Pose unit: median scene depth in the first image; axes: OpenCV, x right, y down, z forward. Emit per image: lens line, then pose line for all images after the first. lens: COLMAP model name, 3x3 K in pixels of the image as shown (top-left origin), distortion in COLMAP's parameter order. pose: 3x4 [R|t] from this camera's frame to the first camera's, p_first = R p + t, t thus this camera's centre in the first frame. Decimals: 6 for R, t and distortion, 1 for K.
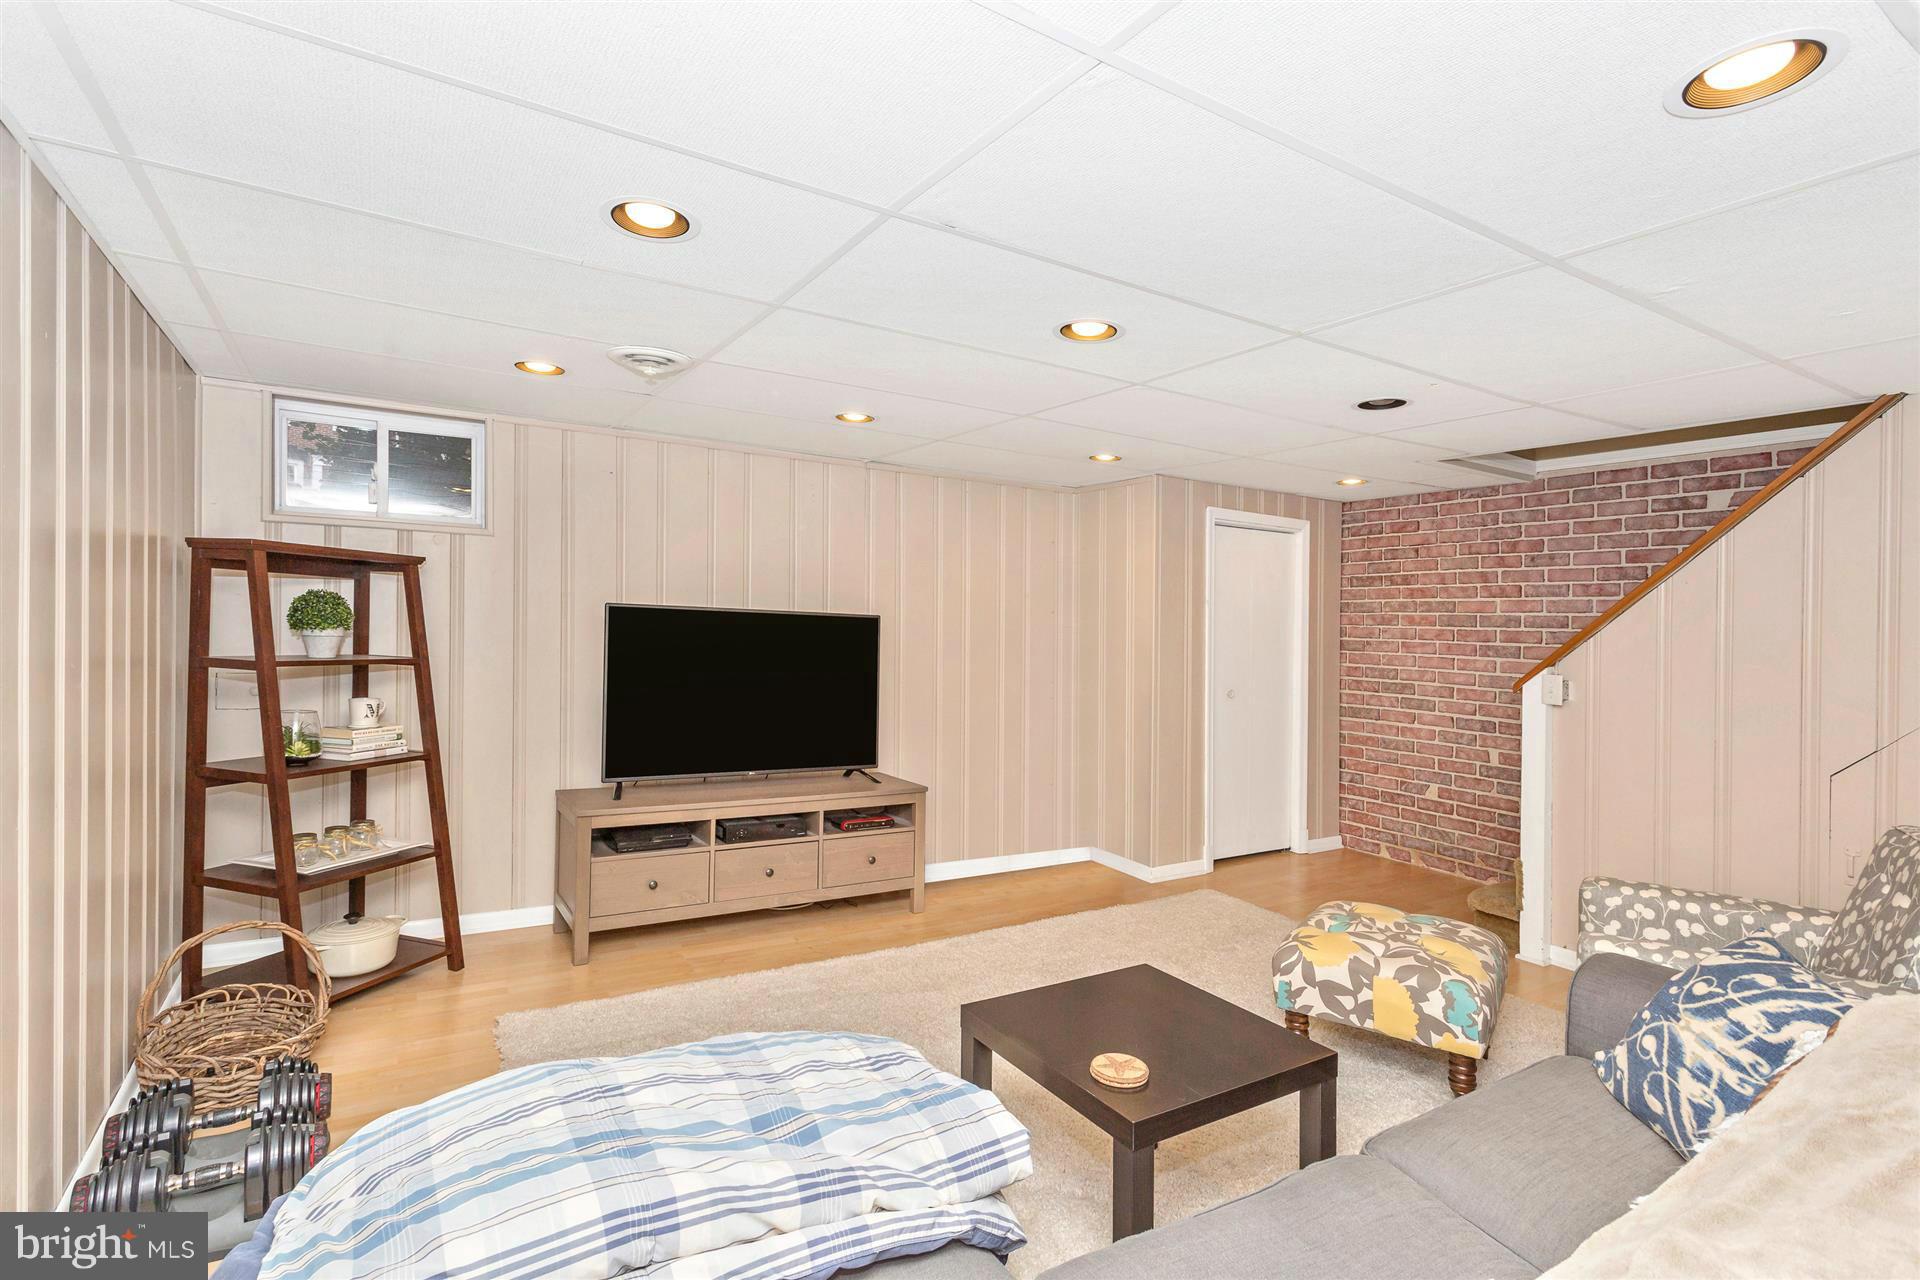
lens RADIAL K [[911.4, 0, 960.8], [0, 911.4, 647.4], [0, 0, 1]] dist [0.002925, 0.001490]
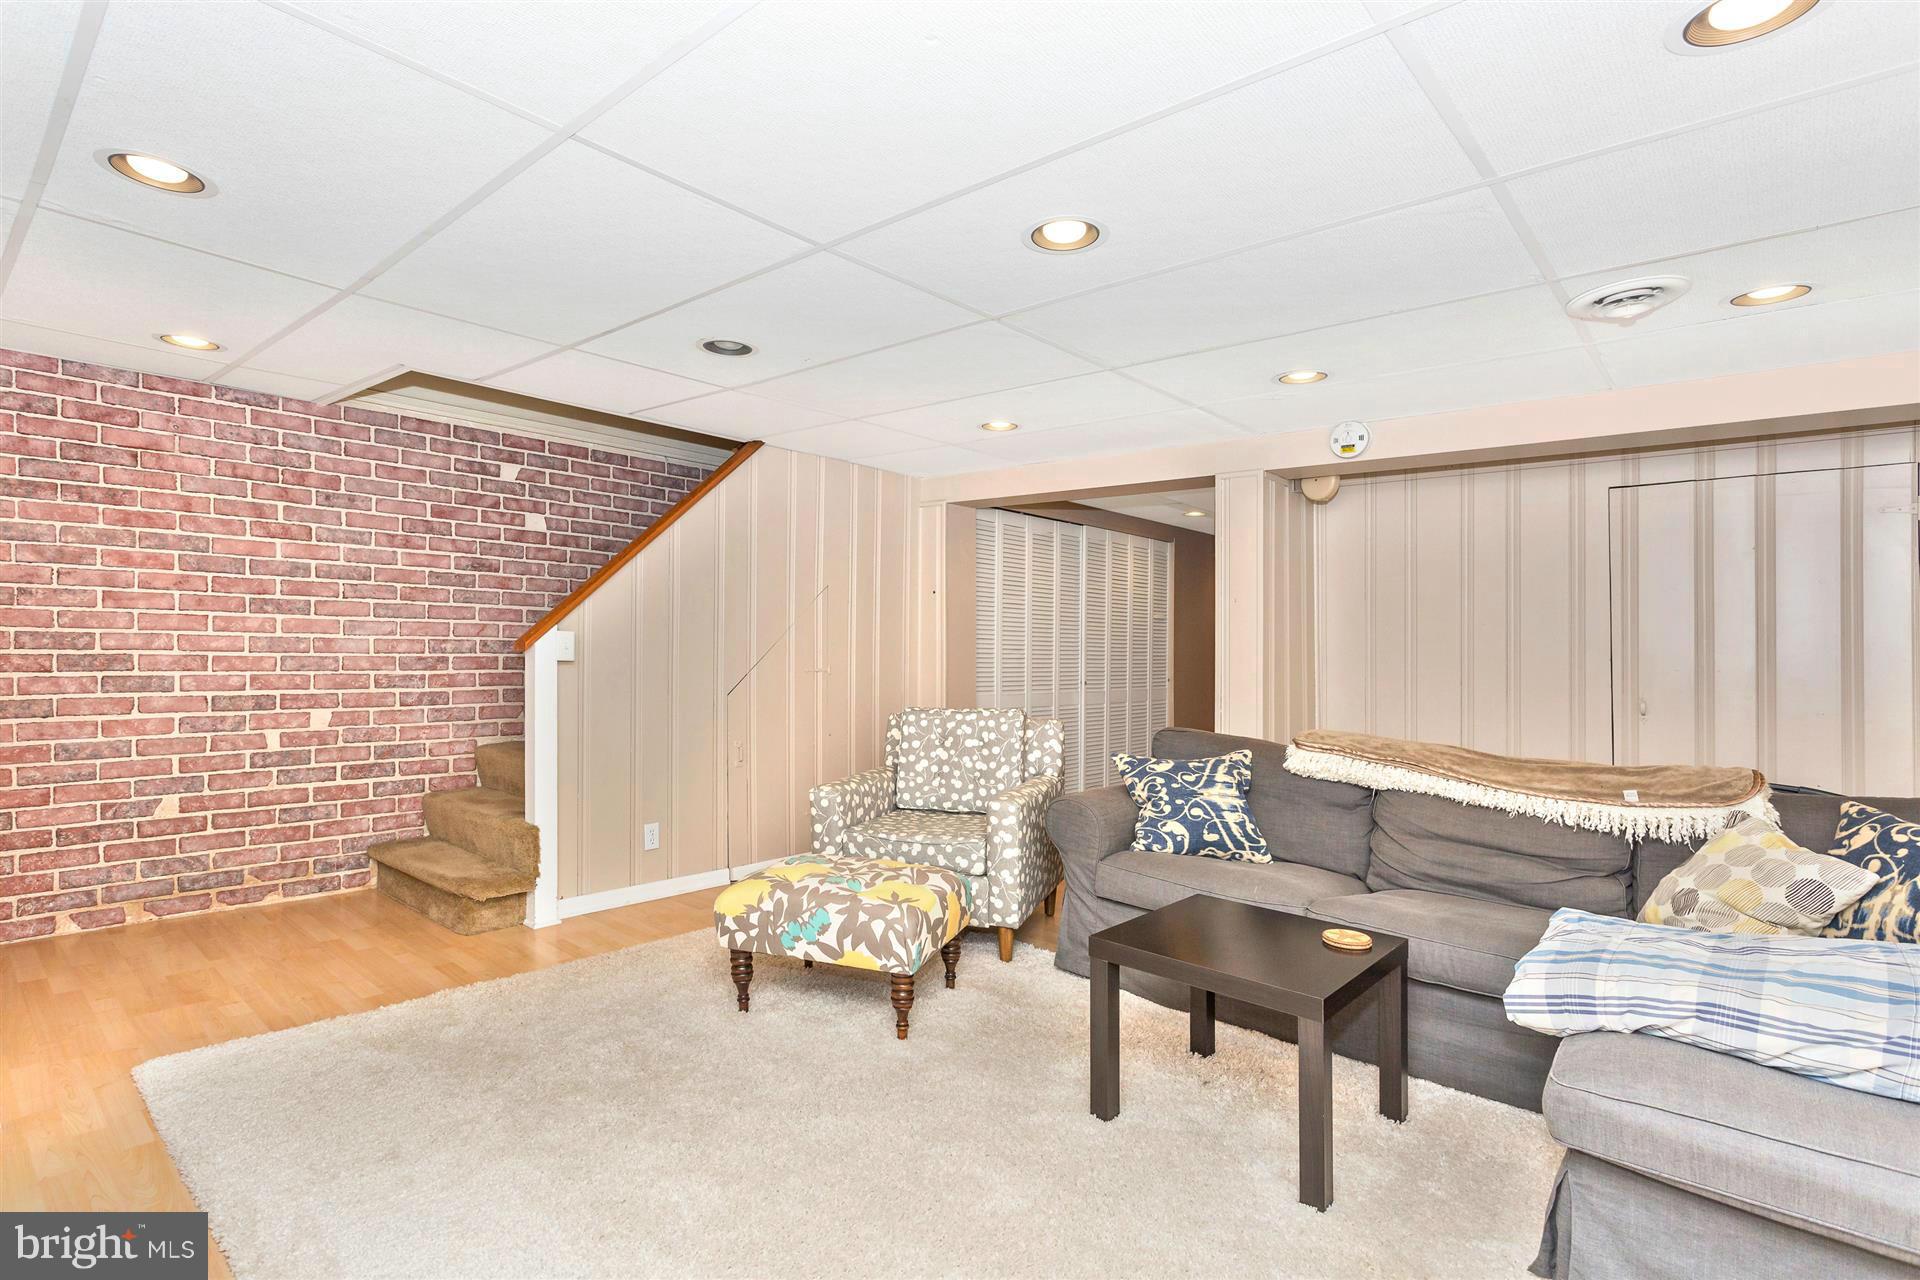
lens RADIAL K [[966.7, 0, 959.7], [0, 966.7, 623.7], [0, 0, 1]] dist [0.000497, 0.000121]
pose [[-0.291268, -0.011459, 0.956573, -0.382435], [-0.003704, 0.999934, 0.010850, 0.008100], [-0.956634, -0.000383, -0.291292, 0.665323]]
